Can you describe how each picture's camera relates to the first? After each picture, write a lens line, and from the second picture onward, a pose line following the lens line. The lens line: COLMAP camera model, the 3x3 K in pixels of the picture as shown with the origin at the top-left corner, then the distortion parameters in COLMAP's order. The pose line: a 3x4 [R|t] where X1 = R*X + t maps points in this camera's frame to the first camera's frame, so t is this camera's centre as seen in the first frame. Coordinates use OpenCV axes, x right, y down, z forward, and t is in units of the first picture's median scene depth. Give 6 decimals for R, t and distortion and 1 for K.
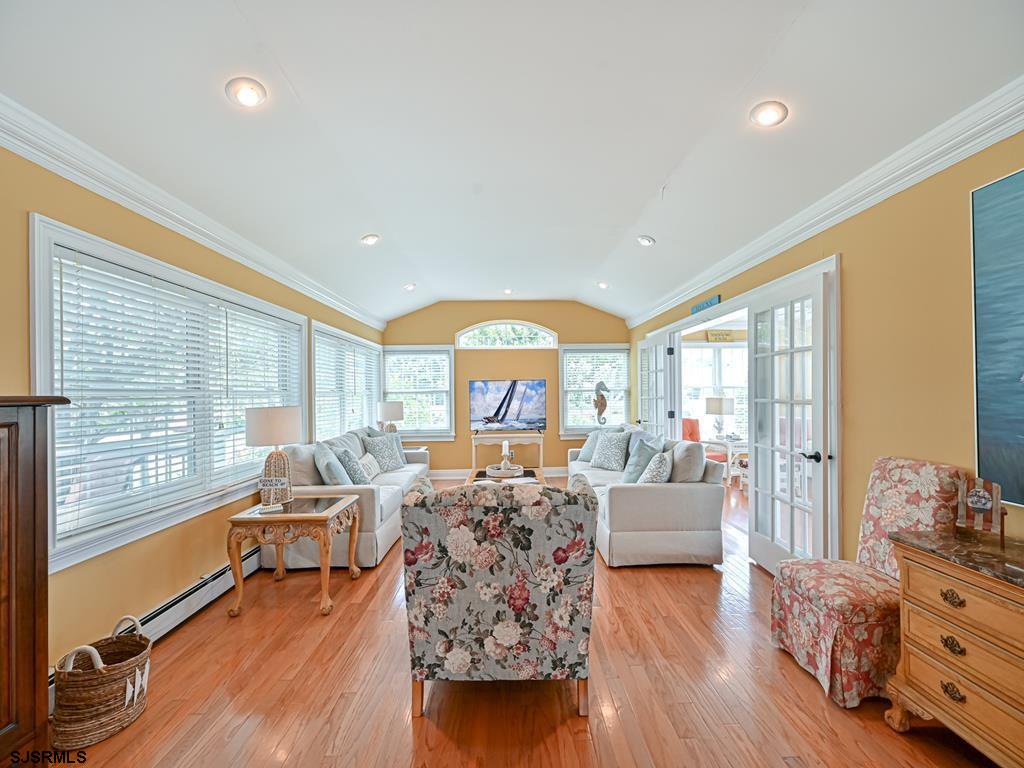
lens RADIAL K [[401.9, 0, 514.0], [0, 401.9, 390.9], [0, 0, 1]] dist [-0.000136, -0.000086]
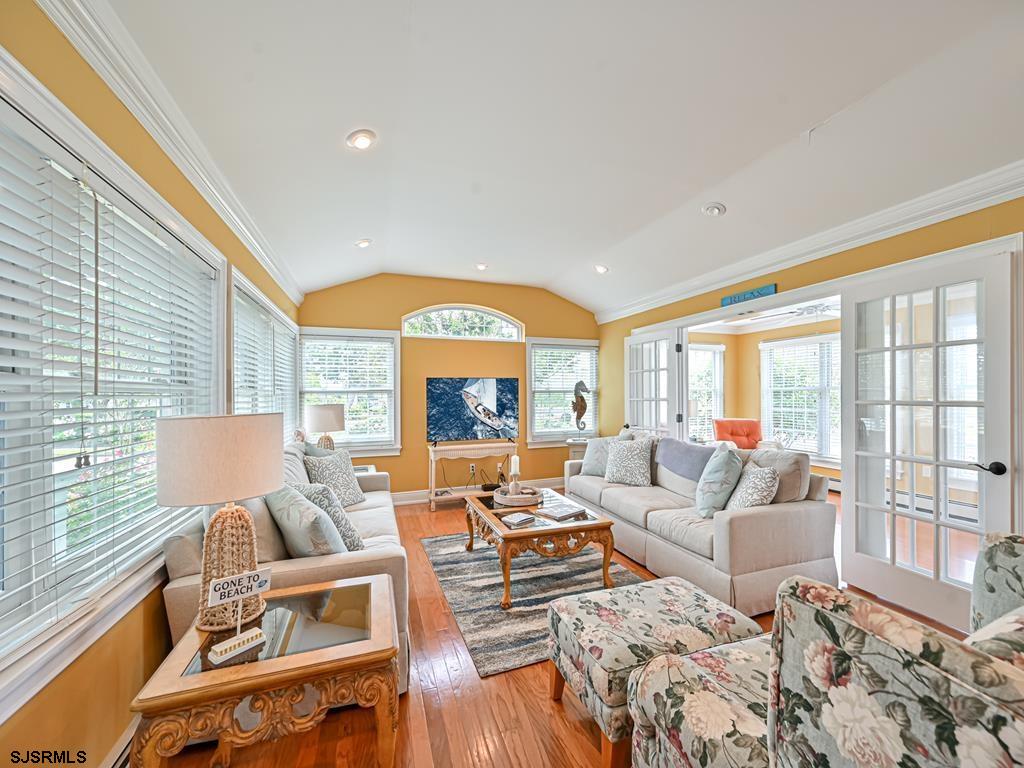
lens RADIAL K [[401.7, 0, 511.5], [0, 401.7, 393.3], [0, 0, 1]] dist [-0.000696, -0.000222]
pose [[0.950501, 0.007224, 0.310638, -0.214047], [-0.006642, 0.999974, -0.002930, 0.007039], [-0.310651, 0.000721, 0.950524, 0.227994]]
